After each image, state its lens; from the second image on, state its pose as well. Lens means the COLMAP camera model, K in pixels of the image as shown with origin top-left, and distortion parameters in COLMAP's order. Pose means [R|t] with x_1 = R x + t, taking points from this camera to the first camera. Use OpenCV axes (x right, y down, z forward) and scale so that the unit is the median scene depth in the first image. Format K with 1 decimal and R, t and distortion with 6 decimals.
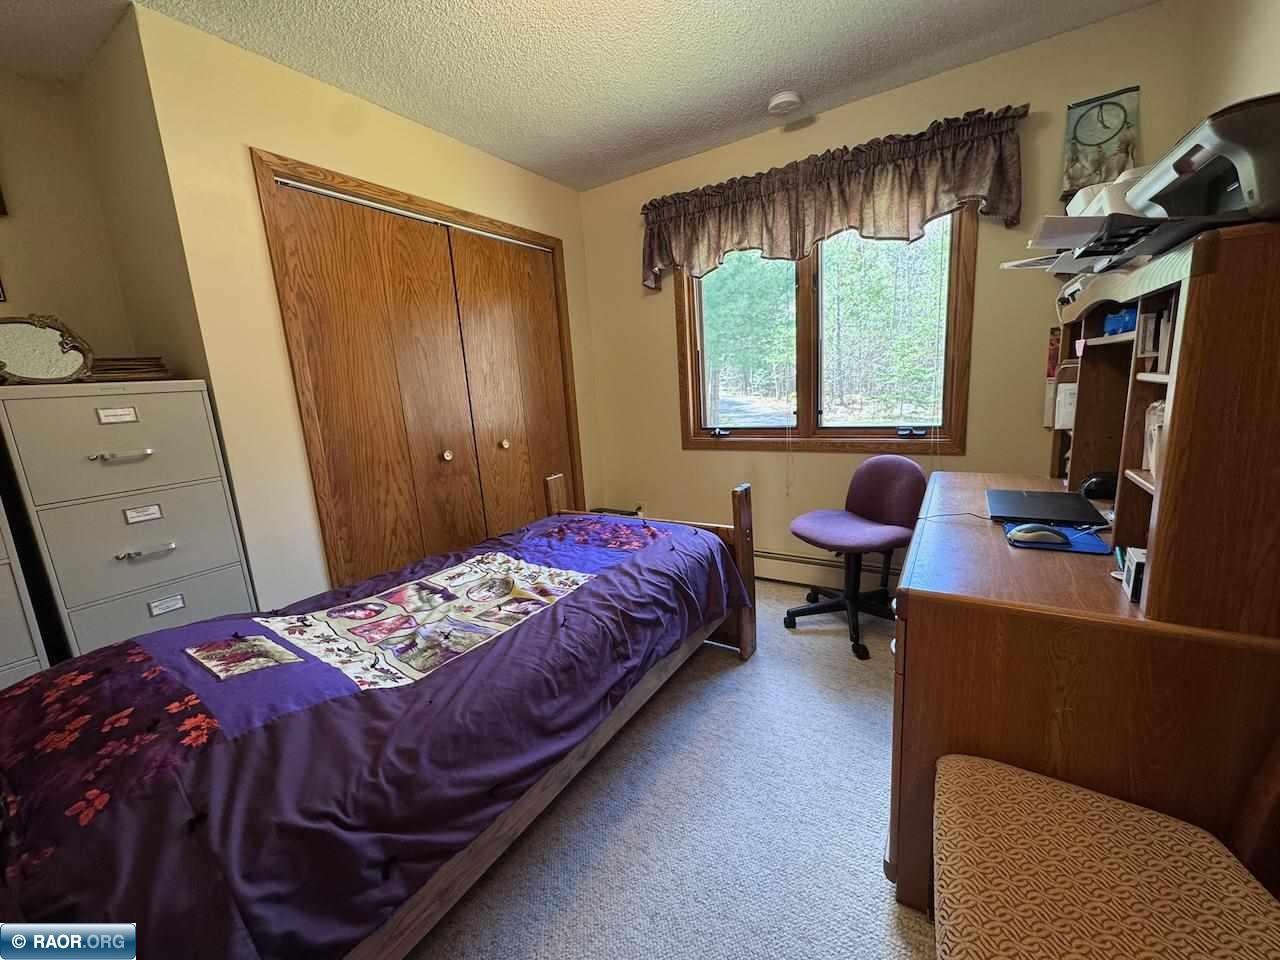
lens RADIAL K [[509.6, 0, 635.4], [0, 509.6, 478.8], [0, 0, 1]] dist [-0.002880, 0.000148]
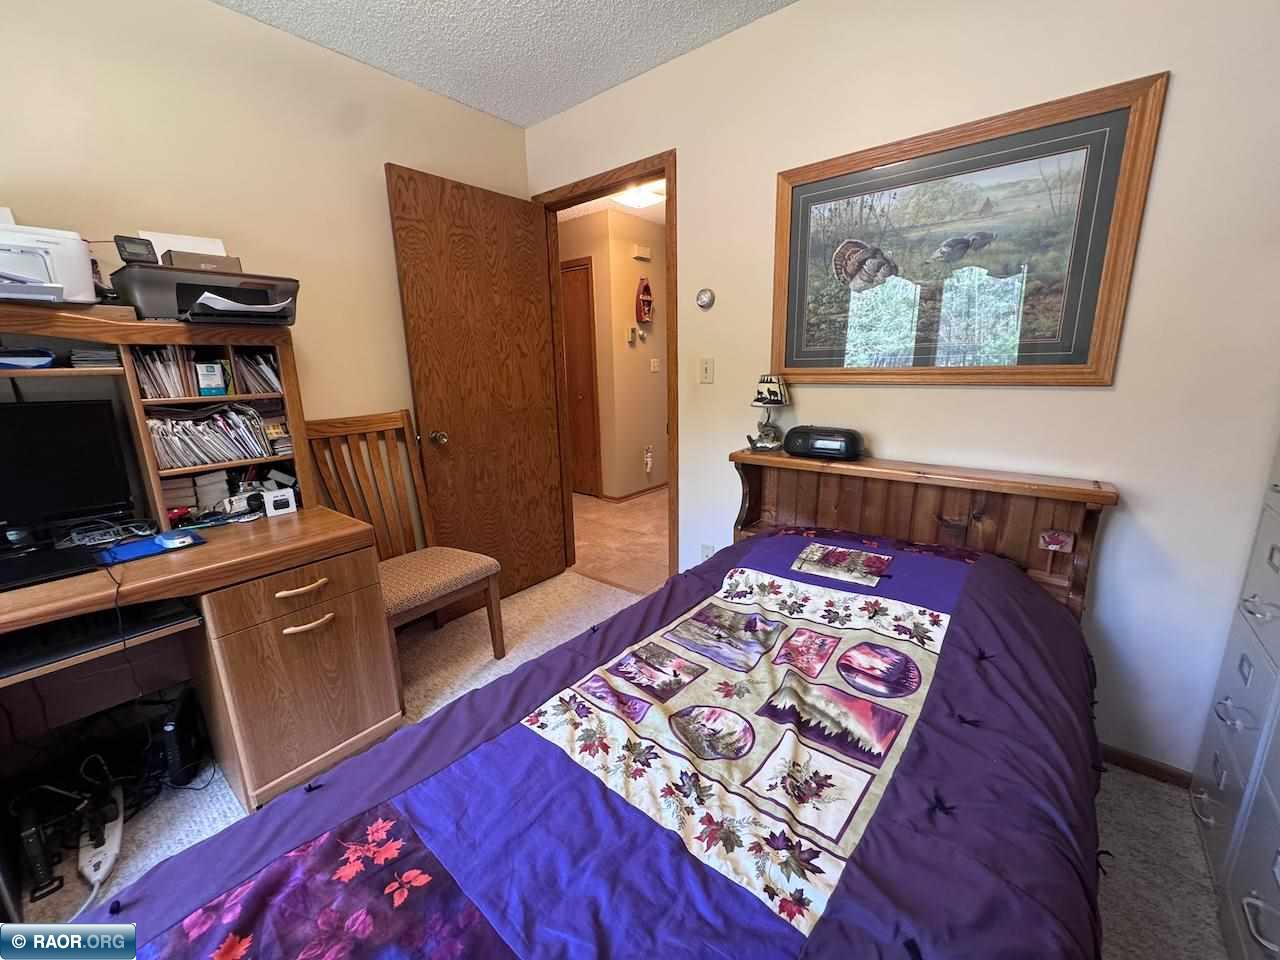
lens RADIAL K [[509.6, 0, 635.4], [0, 509.6, 478.8], [0, 0, 1]] dist [-0.002880, 0.000148]
pose [[-0.989769, 0.062443, 0.128289, -0.293205], [0.107681, 0.916812, 0.384527, -0.259562], [-0.093606, 0.394407, -0.914156, 1.422062]]
